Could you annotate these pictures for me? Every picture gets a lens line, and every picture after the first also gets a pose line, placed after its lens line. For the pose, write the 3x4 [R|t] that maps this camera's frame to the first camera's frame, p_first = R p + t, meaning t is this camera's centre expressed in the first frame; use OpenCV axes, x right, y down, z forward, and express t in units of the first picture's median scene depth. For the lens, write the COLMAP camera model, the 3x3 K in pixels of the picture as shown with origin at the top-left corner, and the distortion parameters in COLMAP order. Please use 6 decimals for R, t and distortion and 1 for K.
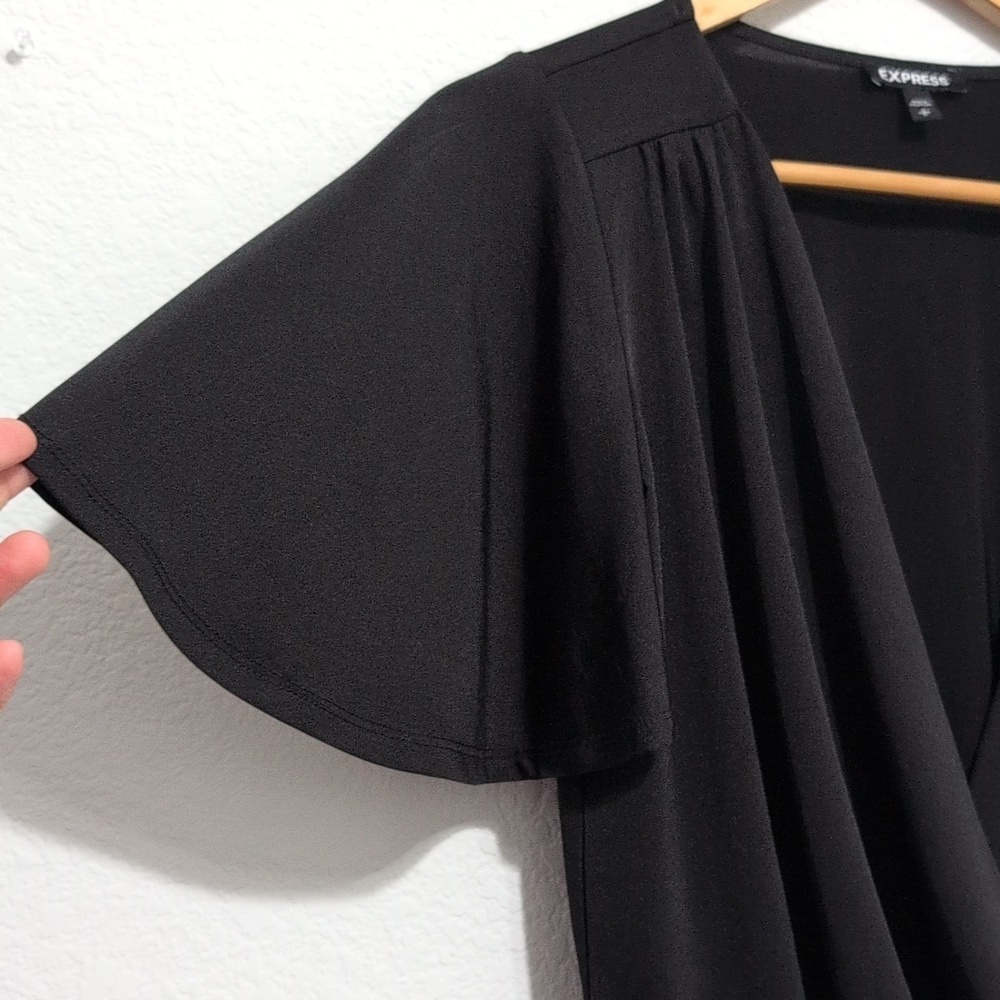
lens RADIAL K [[1365.2, 0, 473.8], [0, 1365.2, 561.5], [0, 0, 1]] dist [0.036635, 0.000000]
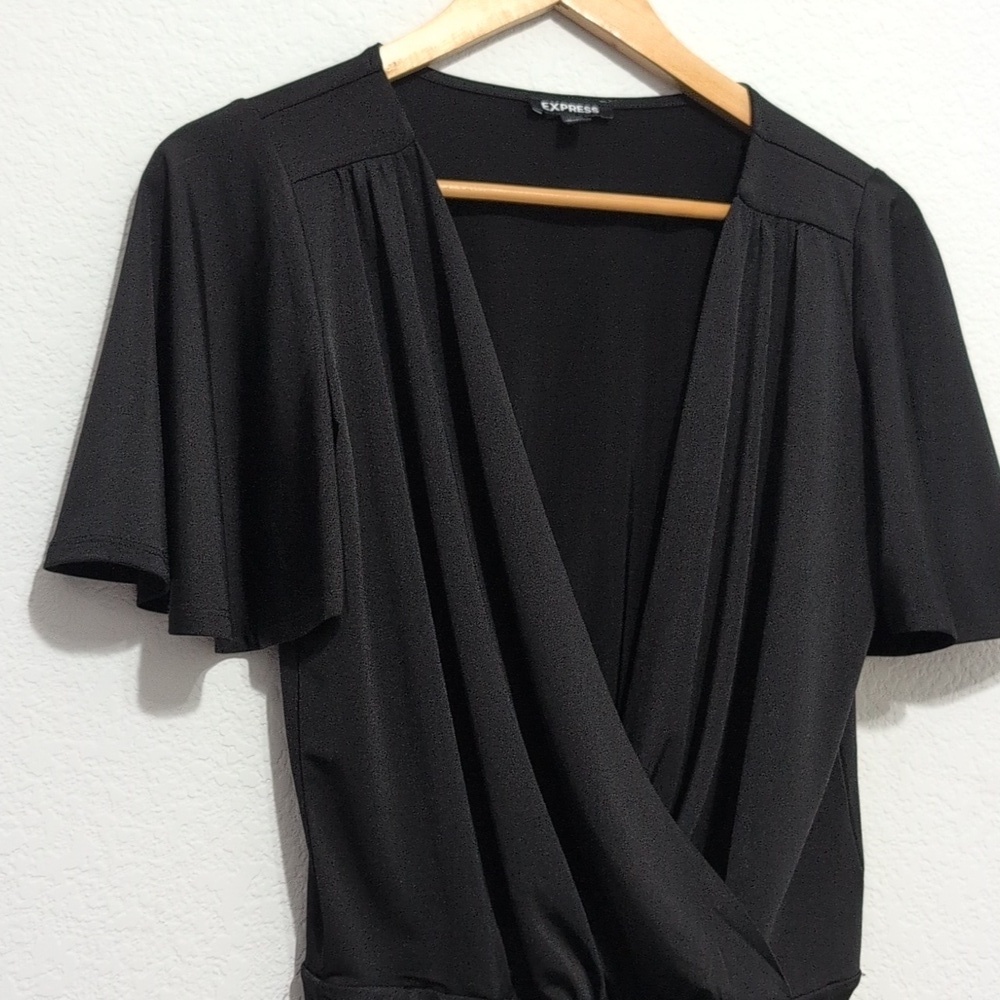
lens RADIAL K [[1561.2, 0, 500.4], [0, 1561.2, 494.1], [0, 0, 1]] dist [0.012804, 0.000000]
pose [[0.993950, 0.000741, 0.109828, 0.102915], [0.001032, 0.999870, -0.016083, 0.035696], [-0.109825, 0.016099, 0.993821, -0.475272]]
